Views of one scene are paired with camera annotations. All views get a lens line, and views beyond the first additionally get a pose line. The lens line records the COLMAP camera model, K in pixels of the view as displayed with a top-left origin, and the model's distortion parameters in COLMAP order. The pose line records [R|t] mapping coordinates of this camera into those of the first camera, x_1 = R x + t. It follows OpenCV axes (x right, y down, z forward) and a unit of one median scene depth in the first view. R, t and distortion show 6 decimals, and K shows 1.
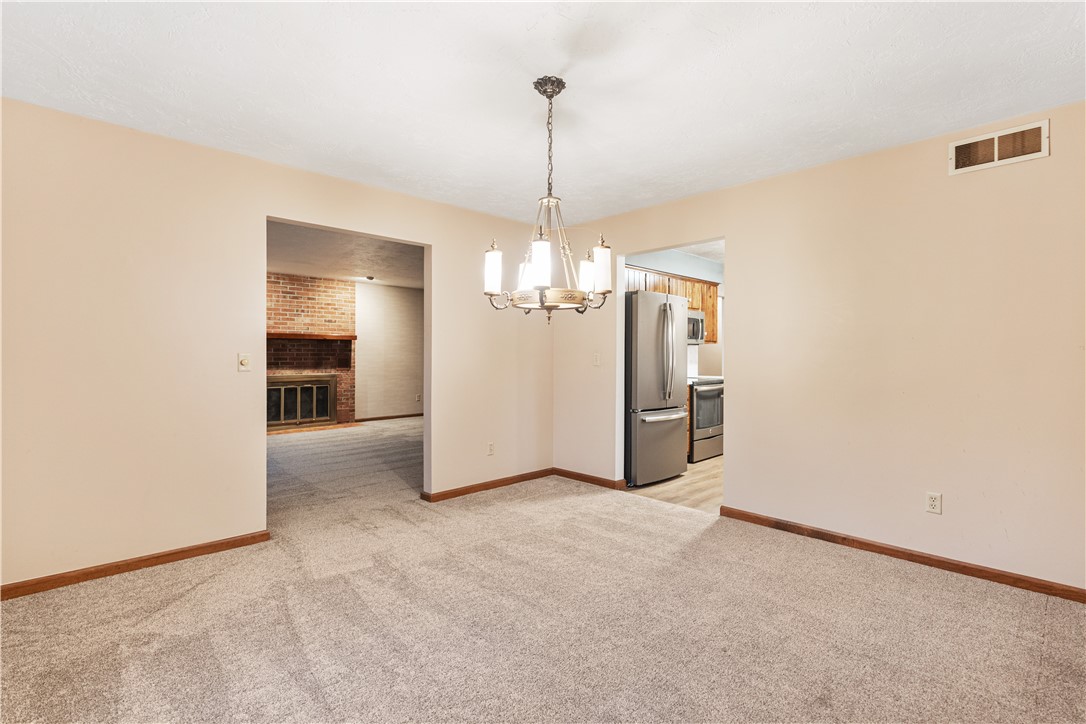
lens RADIAL K [[499.1, 0, 541.8], [0, 499.1, 359.5], [0, 0, 1]] dist [0.000441, -0.000704]
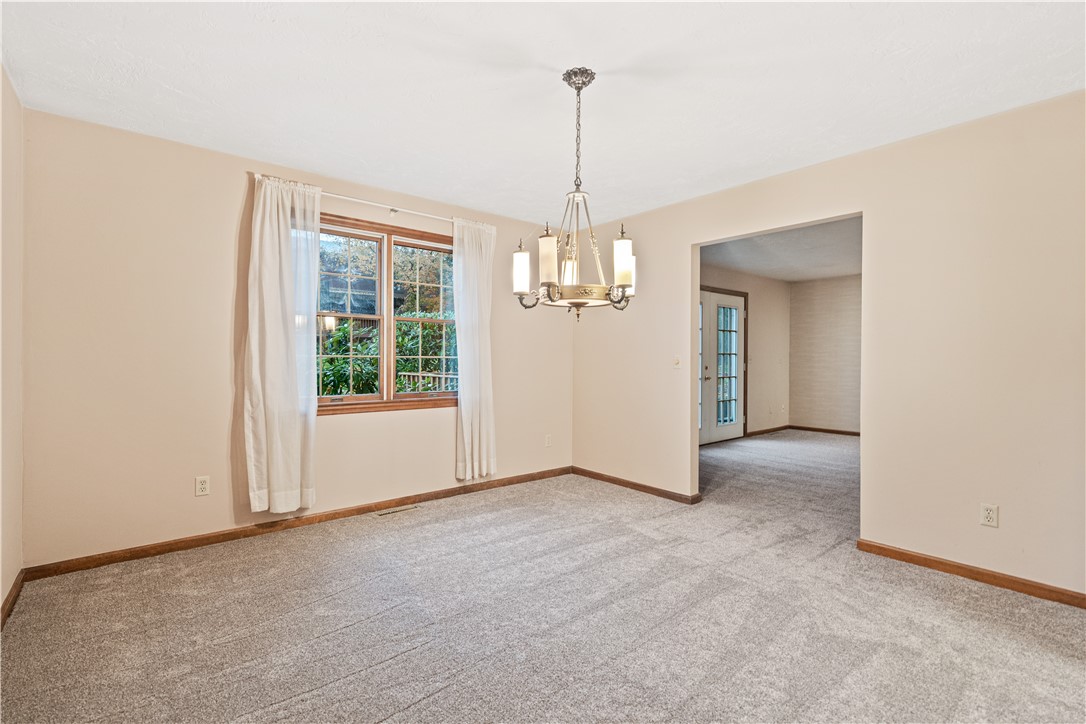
lens RADIAL K [[499.1, 0, 541.8], [0, 499.1, 359.5], [0, 0, 1]] dist [0.000441, -0.000704]
pose [[-0.062950, 0.003598, -0.998010, 0.653614], [-0.015050, 0.999876, 0.004554, 0.000827], [0.997903, 0.015307, -0.062888, 0.645064]]
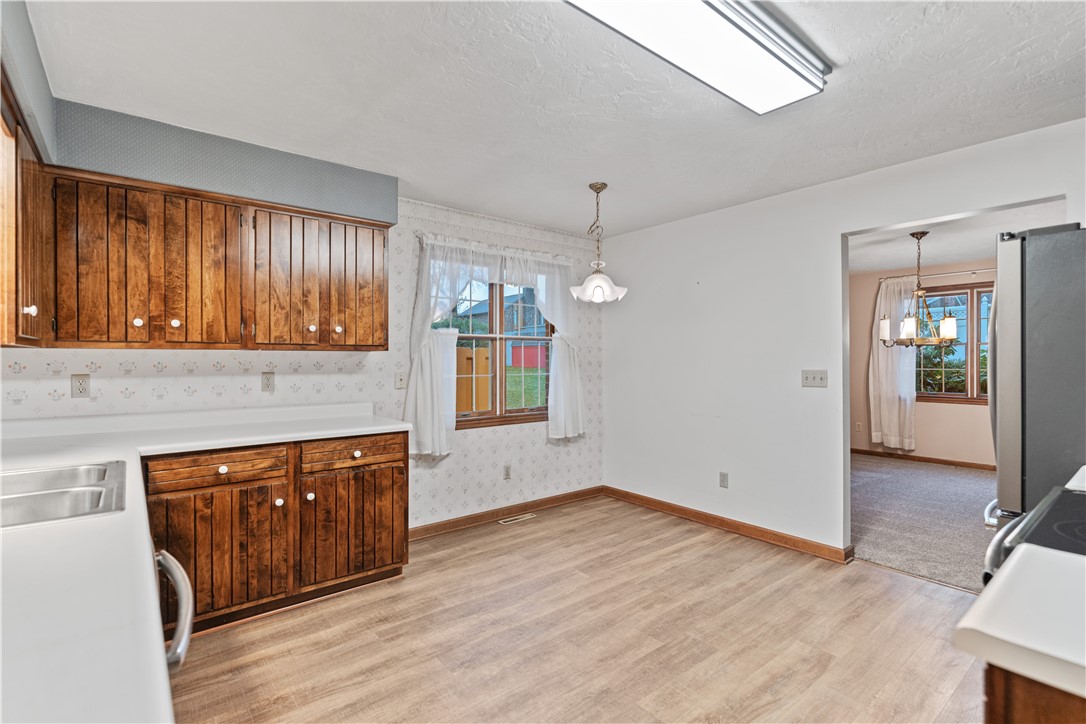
lens RADIAL K [[499.1, 0, 541.8], [0, 499.1, 359.5], [0, 0, 1]] dist [0.000441, -0.000704]
pose [[-0.996379, -0.006302, 0.084793, 0.888756], [-0.005597, 0.999948, 0.008554, -0.037169], [-0.084842, 0.008049, -0.996362, 2.046597]]
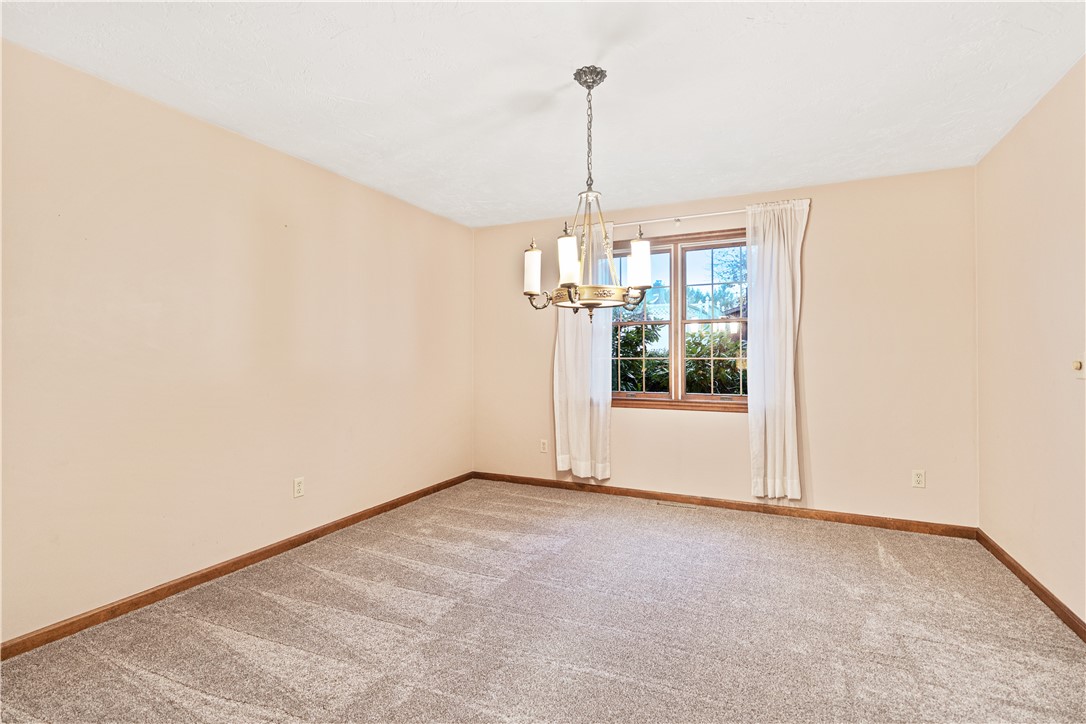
lens RADIAL K [[499.1, 0, 541.8], [0, 499.1, 359.5], [0, 0, 1]] dist [0.000441, -0.000704]
pose [[-0.933018, 0.001838, -0.359824, 0.291638], [-0.003154, 0.999907, 0.013284, -0.008102], [0.359815, 0.013529, -0.932926, 1.211678]]
